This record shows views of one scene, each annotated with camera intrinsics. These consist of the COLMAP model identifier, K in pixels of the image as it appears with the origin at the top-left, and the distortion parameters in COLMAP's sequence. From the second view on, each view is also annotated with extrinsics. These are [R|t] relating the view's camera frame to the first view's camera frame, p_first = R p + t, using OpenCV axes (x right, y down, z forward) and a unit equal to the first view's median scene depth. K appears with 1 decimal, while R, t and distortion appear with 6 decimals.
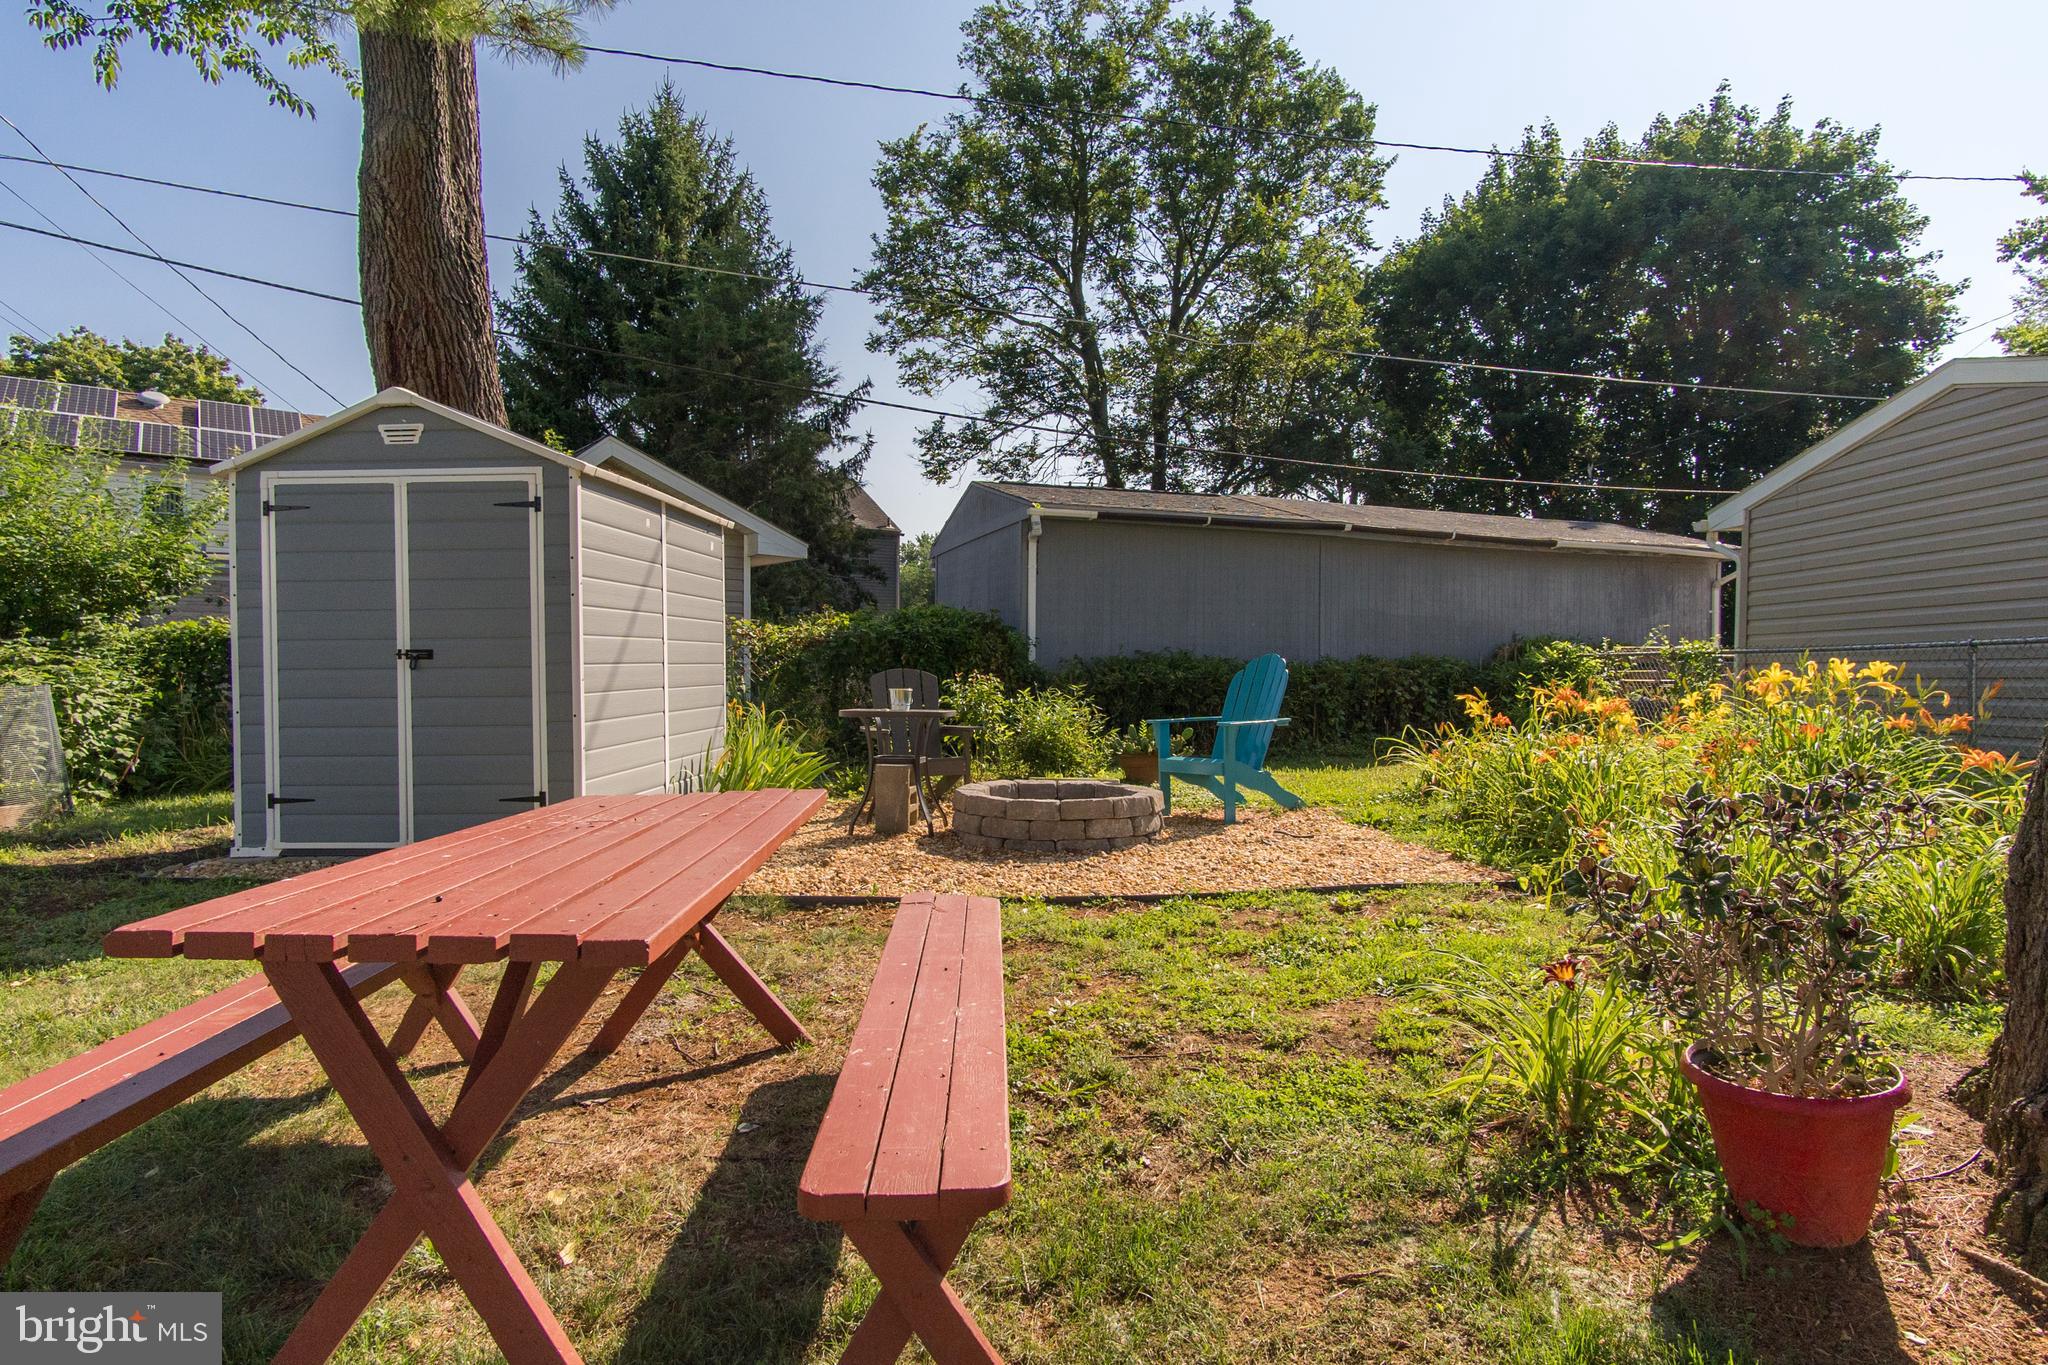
lens RADIAL K [[1108.8, 0, 1024.0], [0, 1108.8, 682.5], [0, 0, 1]] dist [-0.006006, -0.000766]
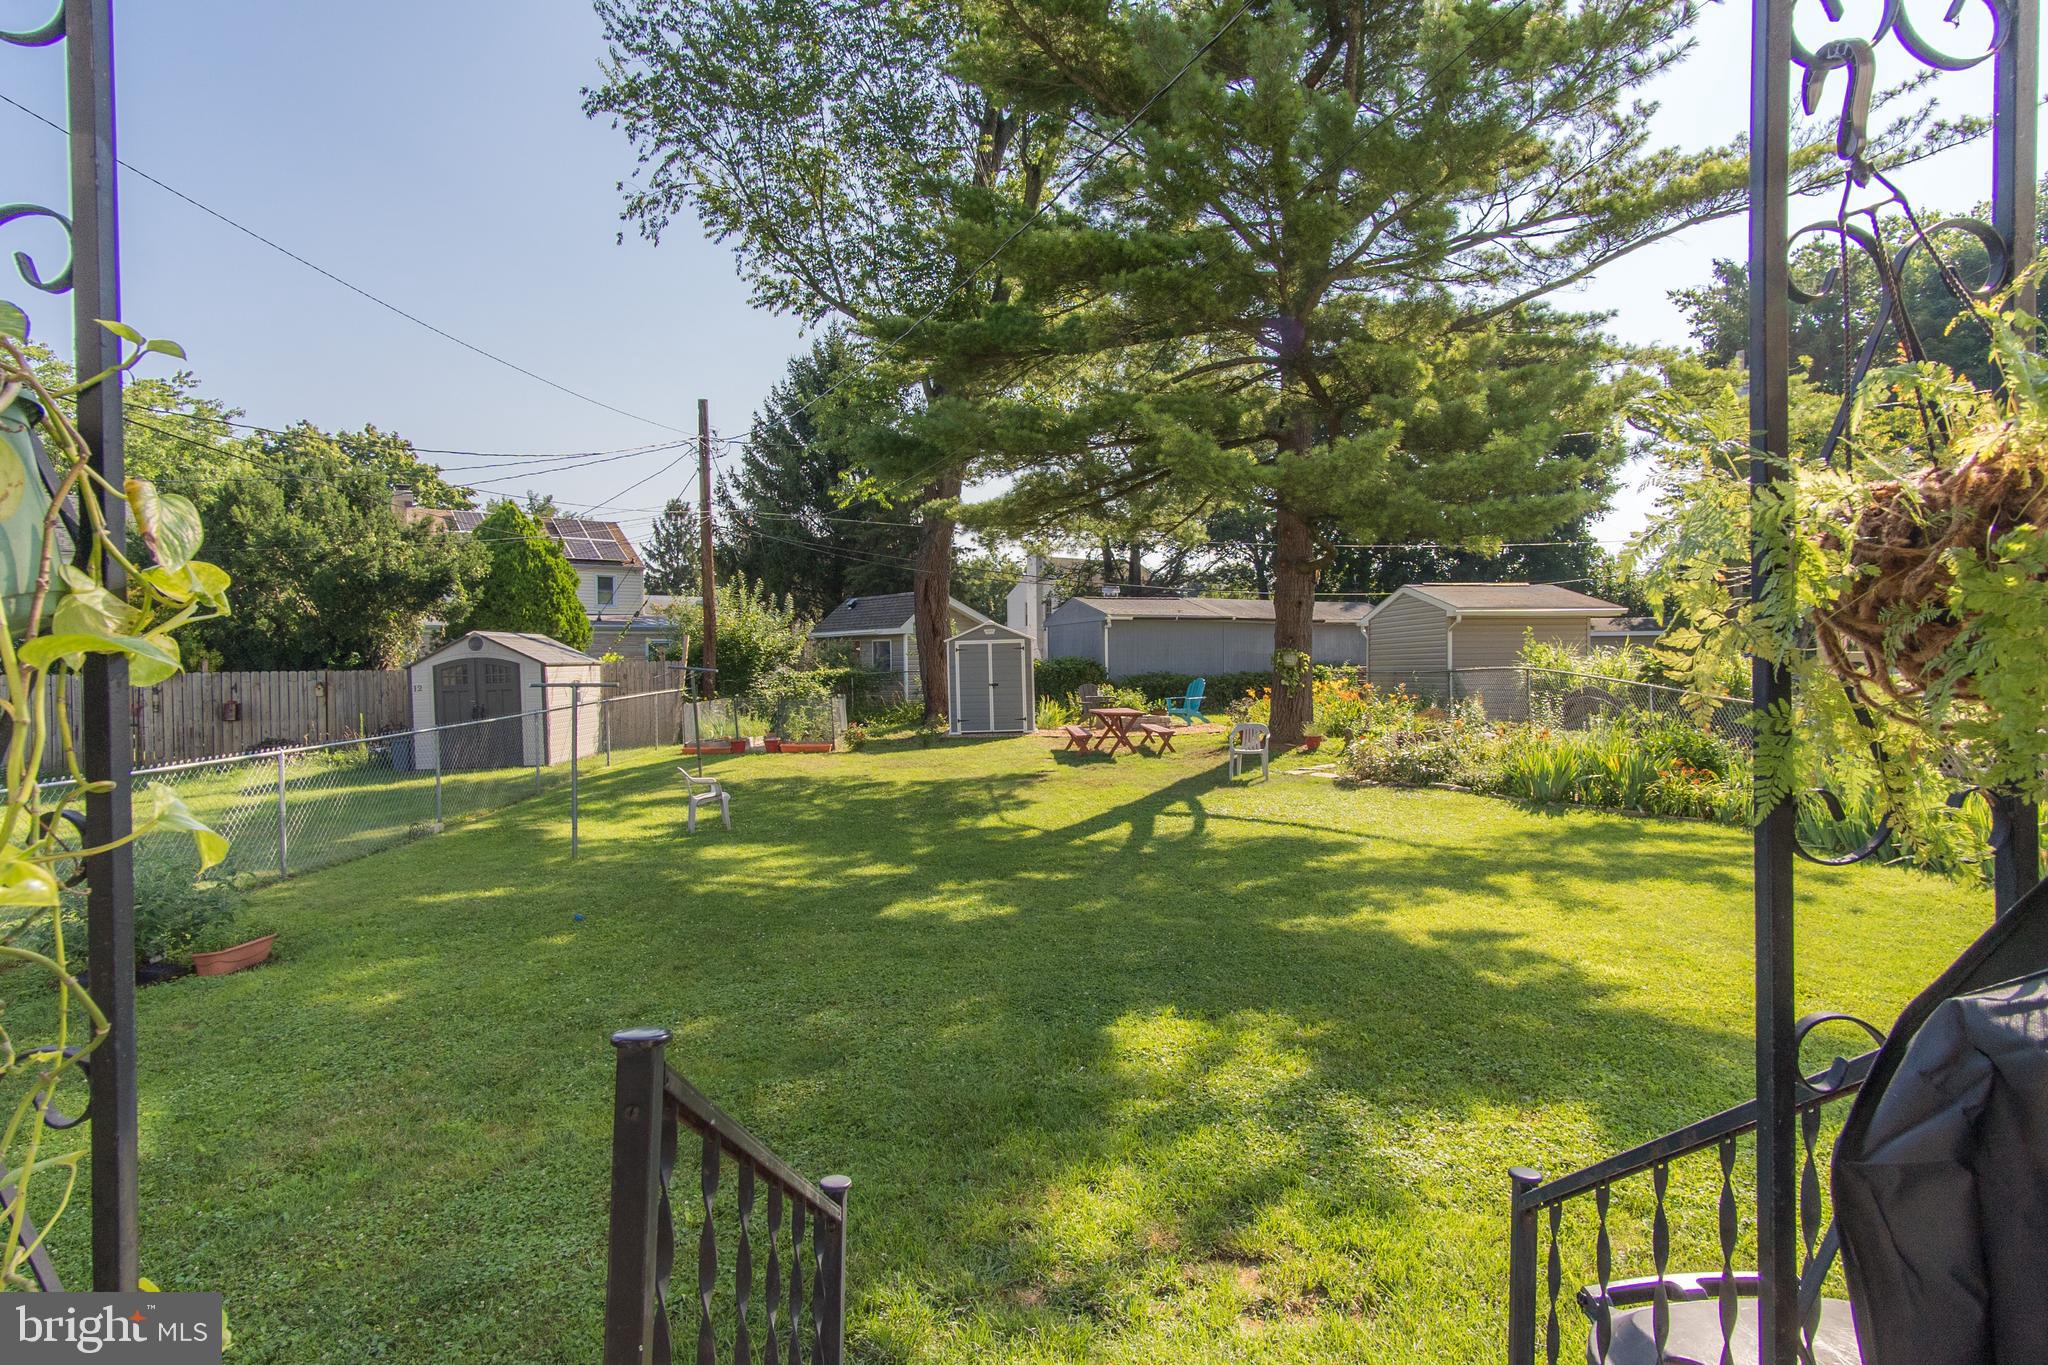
lens RADIAL K [[1108.8, 0, 1024.0], [0, 1108.8, 682.5], [0, 0, 1]] dist [-0.006006, -0.000766]
pose [[0.998862, -0.019045, 0.043738, -0.600592], [0.018747, 0.999798, 0.007223, -0.059589], [-0.043866, -0.006395, 0.999017, -3.061383]]
